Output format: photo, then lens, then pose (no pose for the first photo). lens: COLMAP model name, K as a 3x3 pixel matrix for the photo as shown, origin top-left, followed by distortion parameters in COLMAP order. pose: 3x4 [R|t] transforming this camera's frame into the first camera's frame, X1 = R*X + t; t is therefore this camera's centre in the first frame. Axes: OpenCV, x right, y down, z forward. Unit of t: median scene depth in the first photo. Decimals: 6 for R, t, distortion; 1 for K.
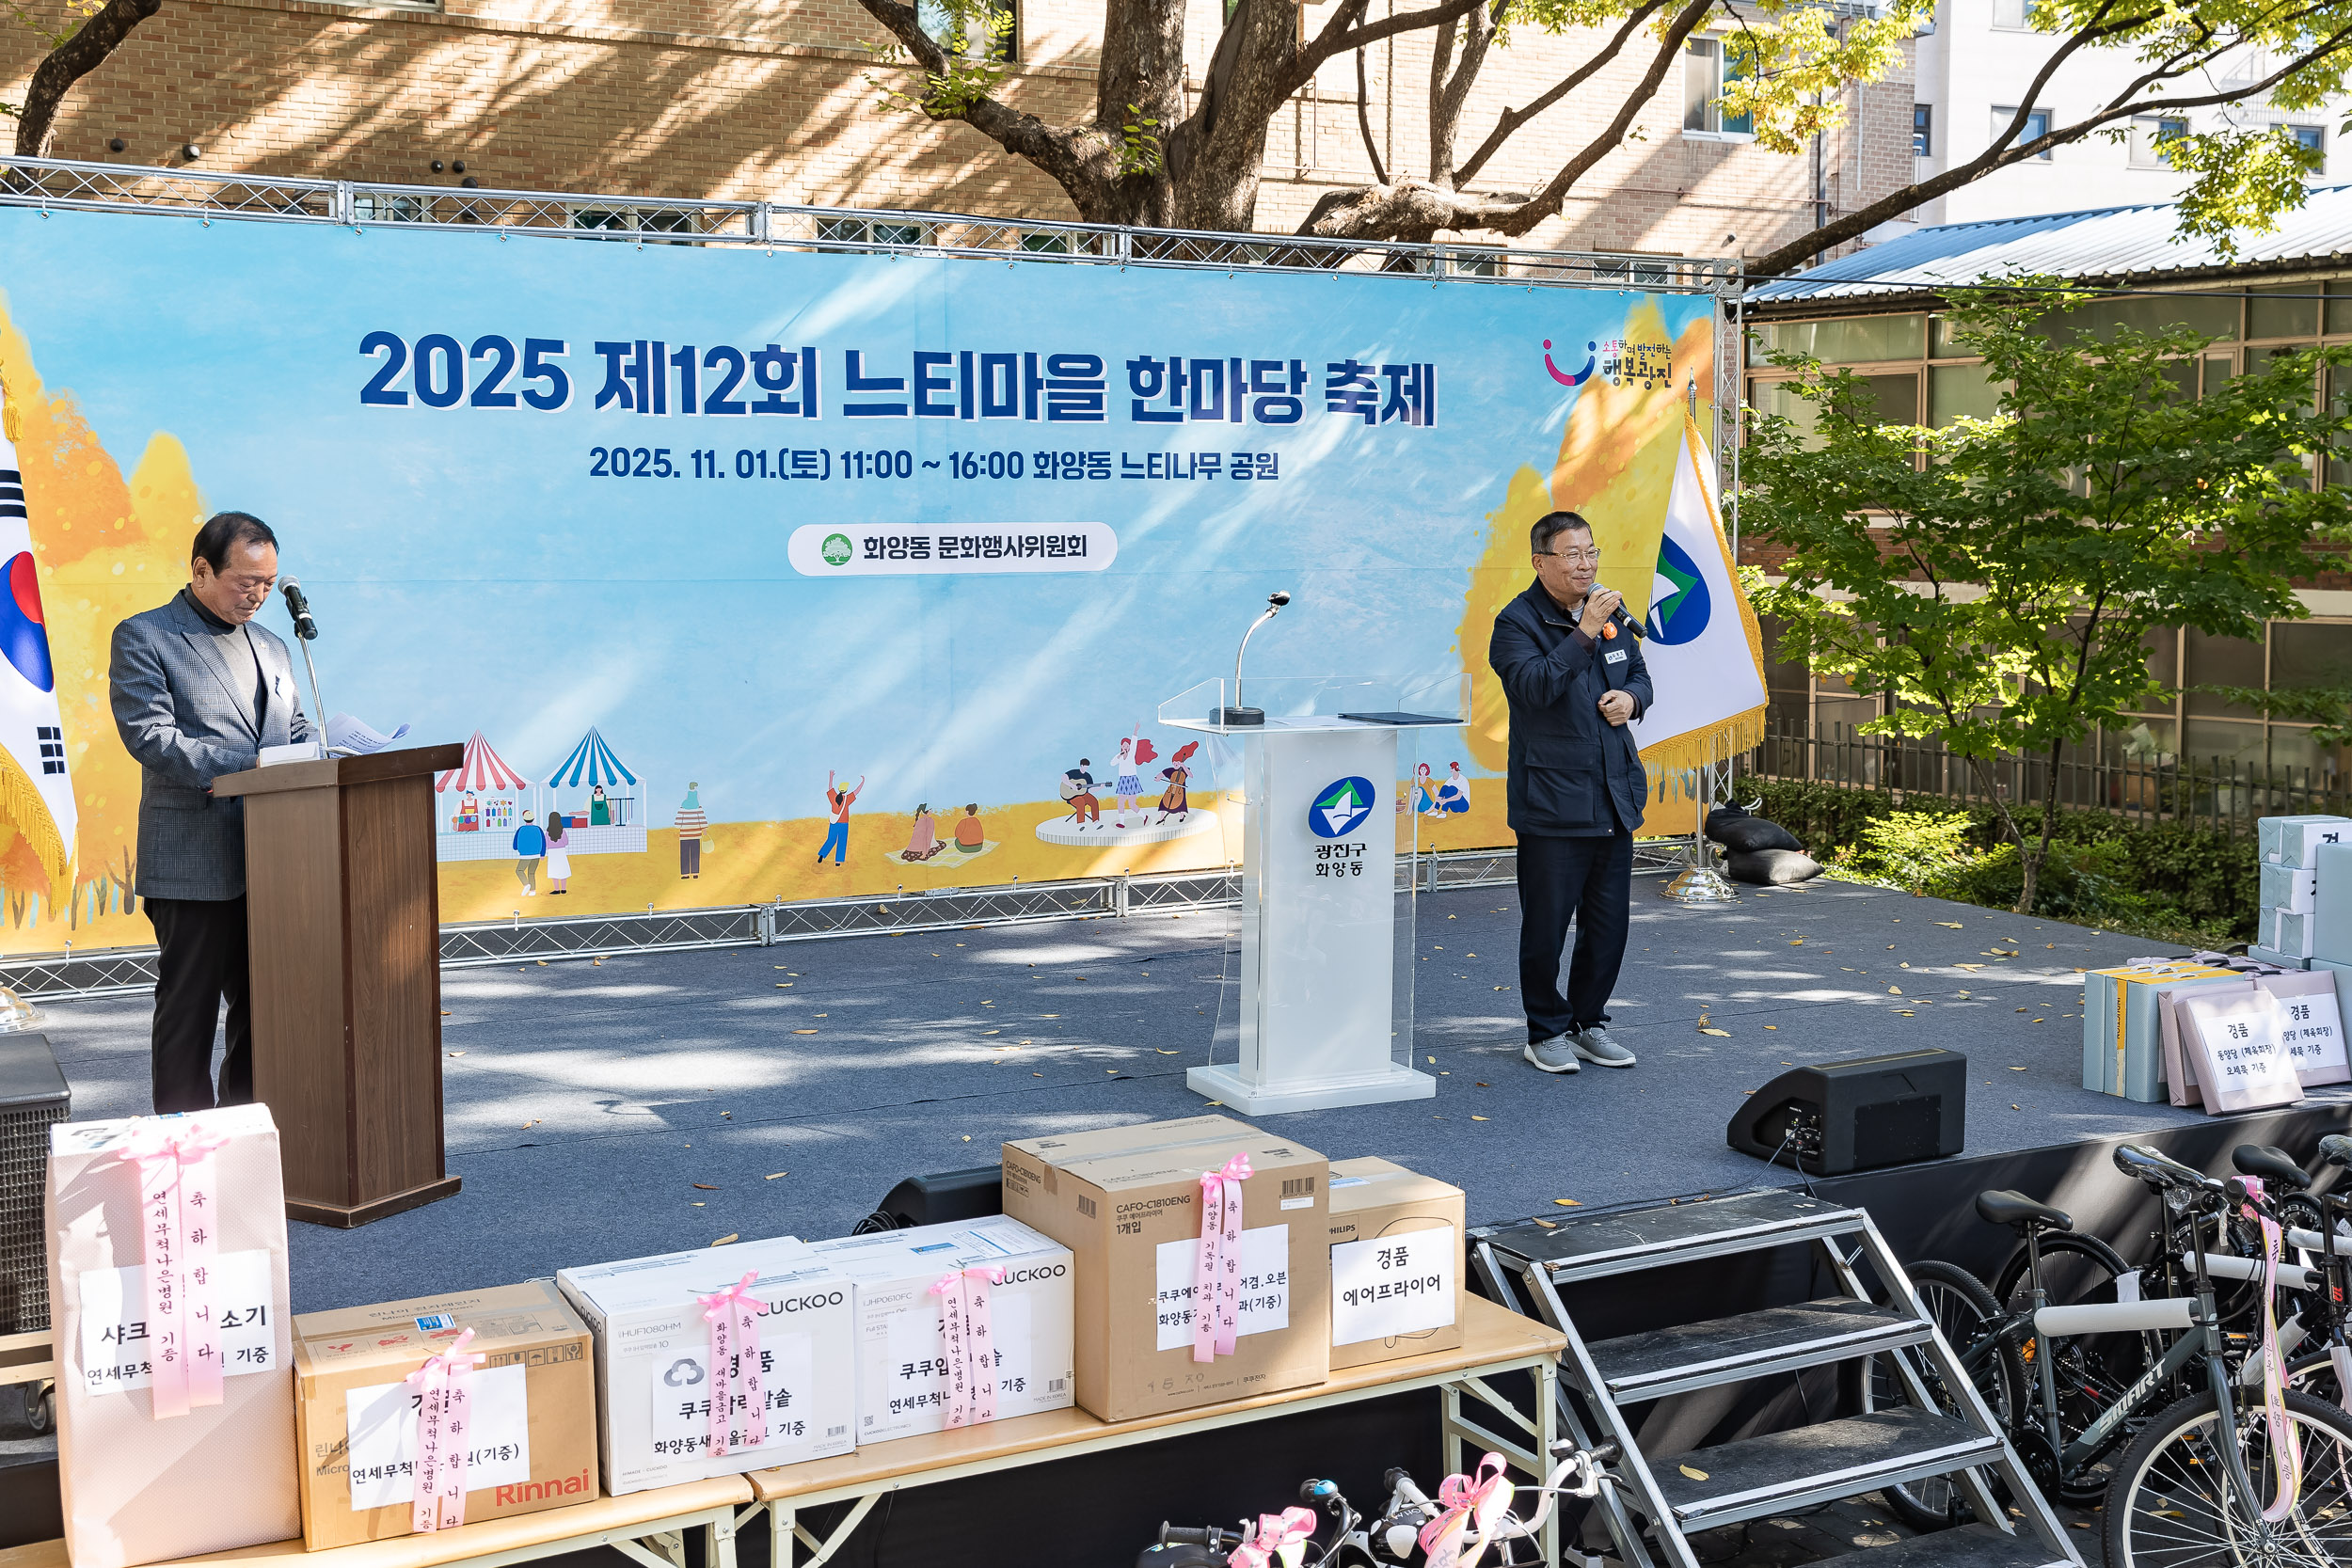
lens RADIAL K [[2741.3, 0, 1248.3], [0, 2741.3, 745.5], [0, 0, 1]] dist [0.022685, 0.068929]
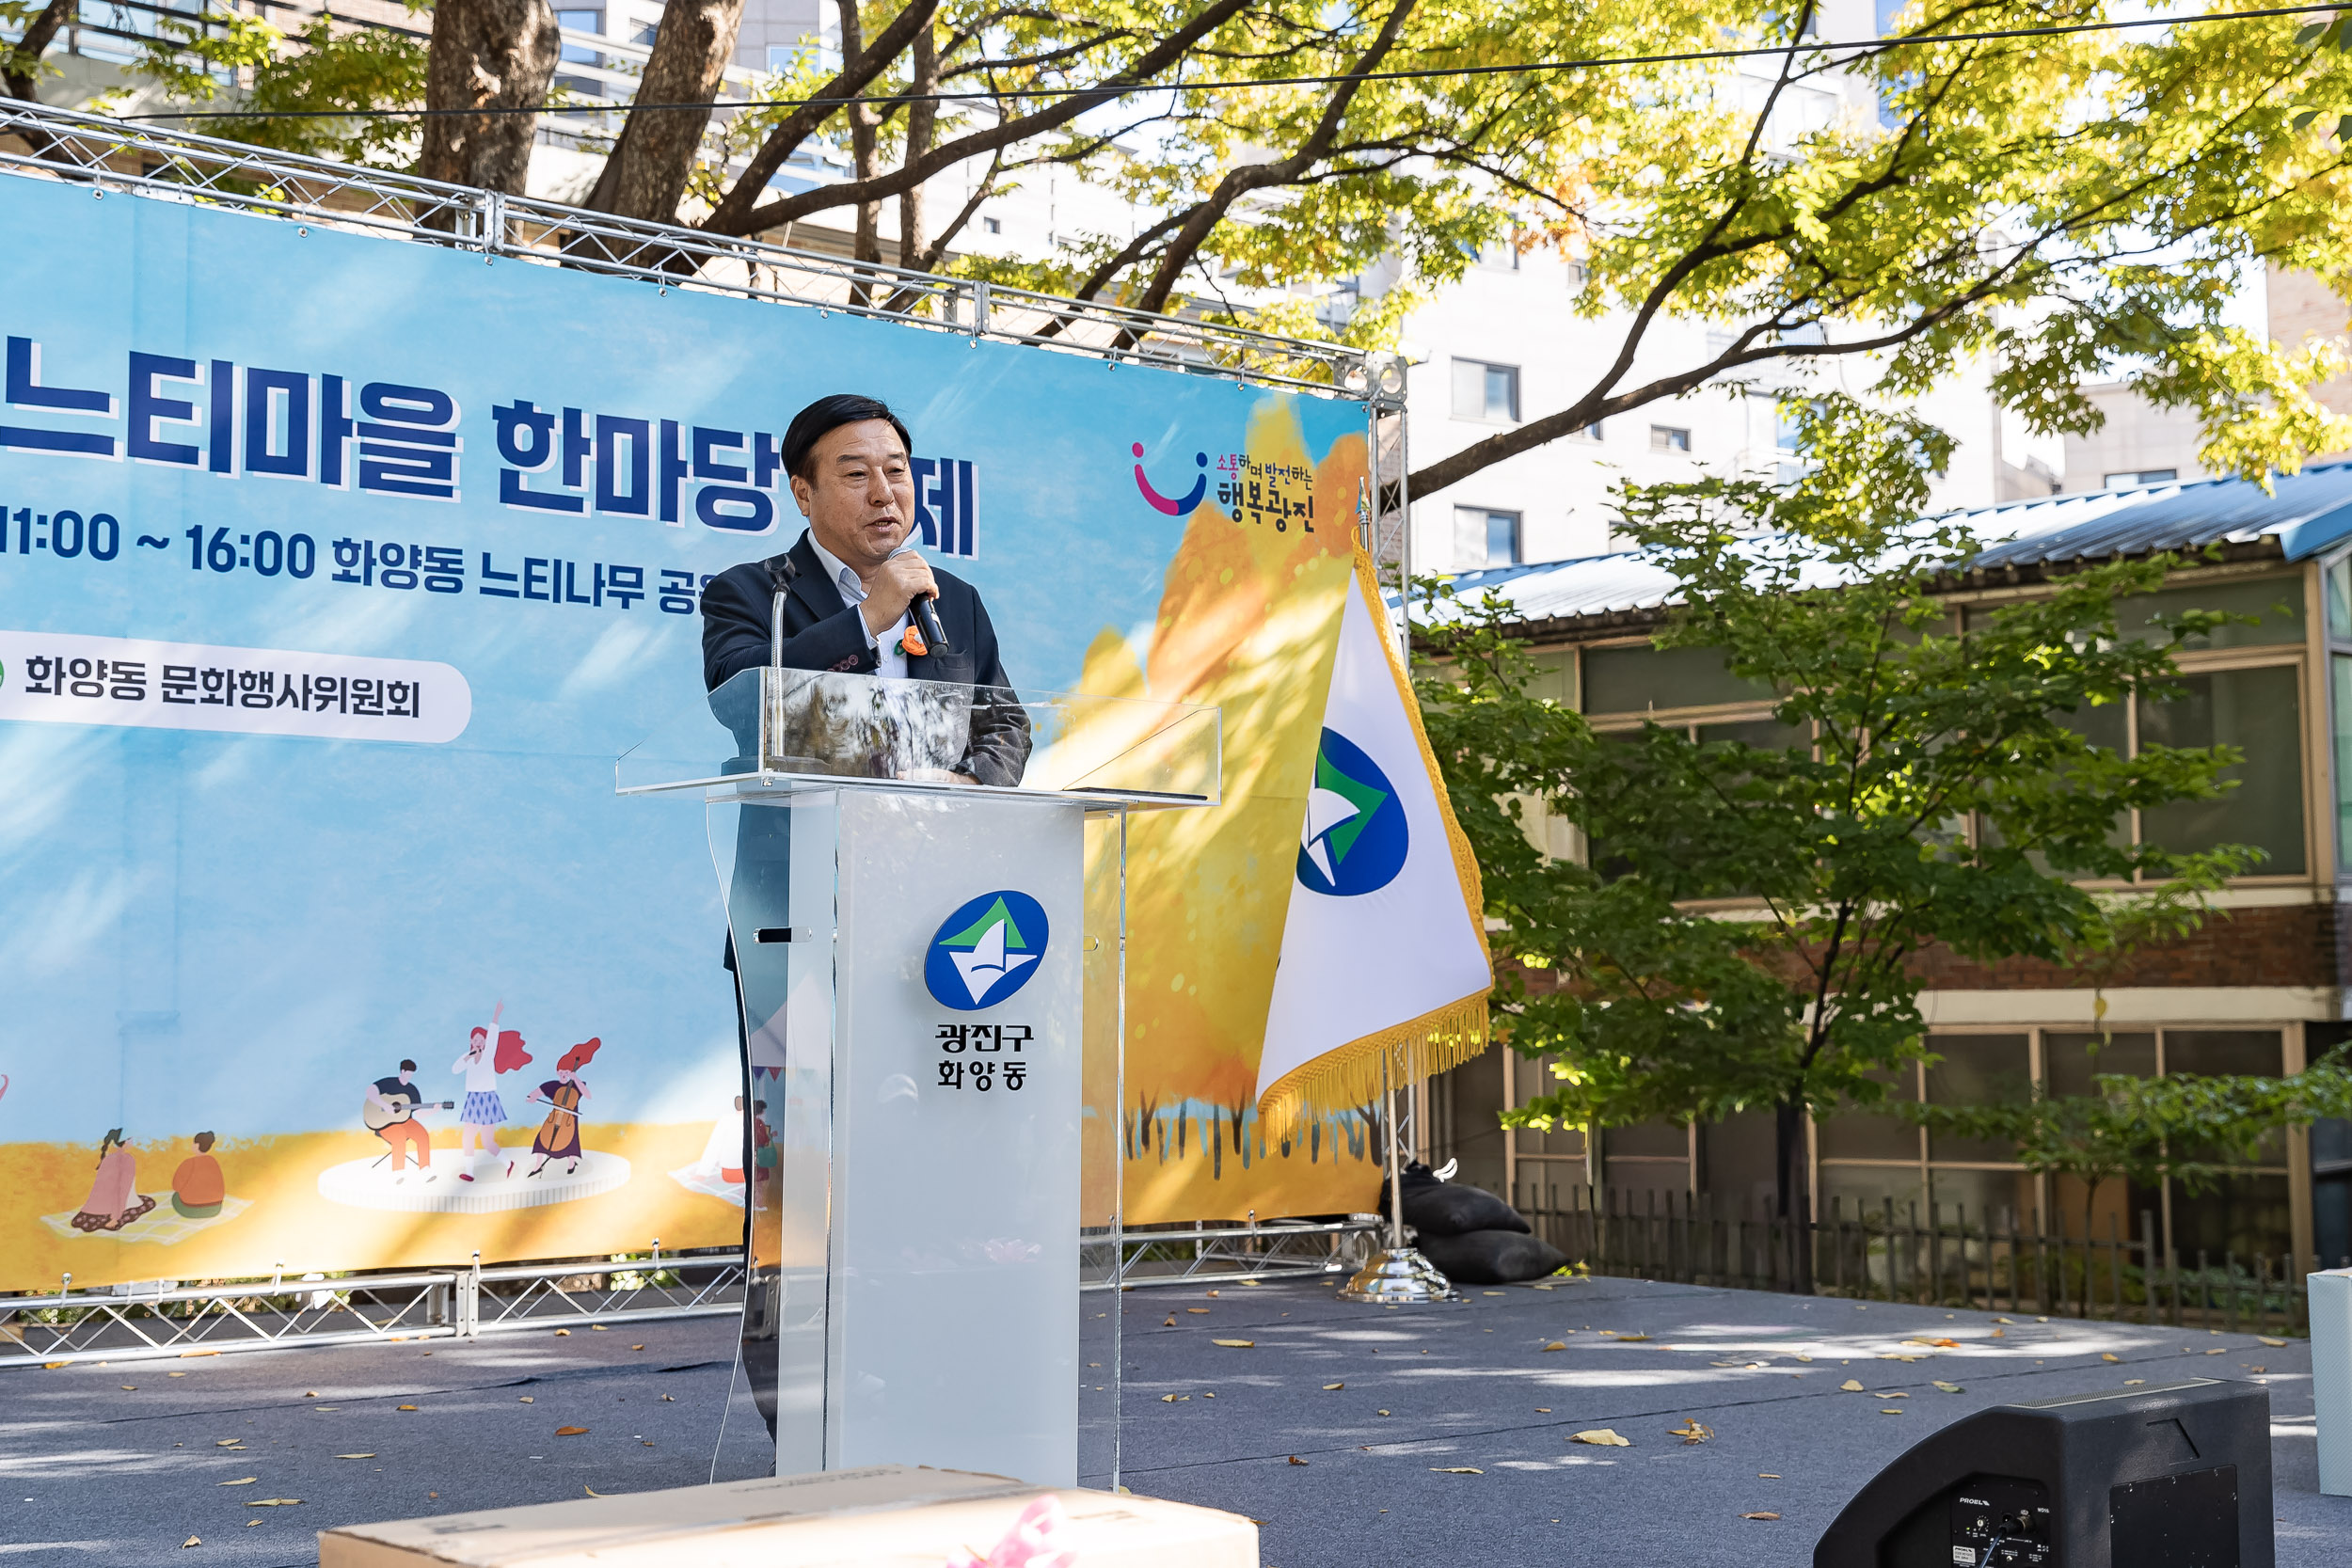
lens RADIAL K [[3223.3, 0, 1168.4], [0, 3223.3, 700.4], [0, 0, 1]] dist [0.035274, -0.022423]
pose [[0.981637, 0.013744, 0.190264, -0.033941], [0.022301, 0.982293, -0.186020, 0.064400], [-0.189452, 0.186847, 0.963948, 0.301306]]
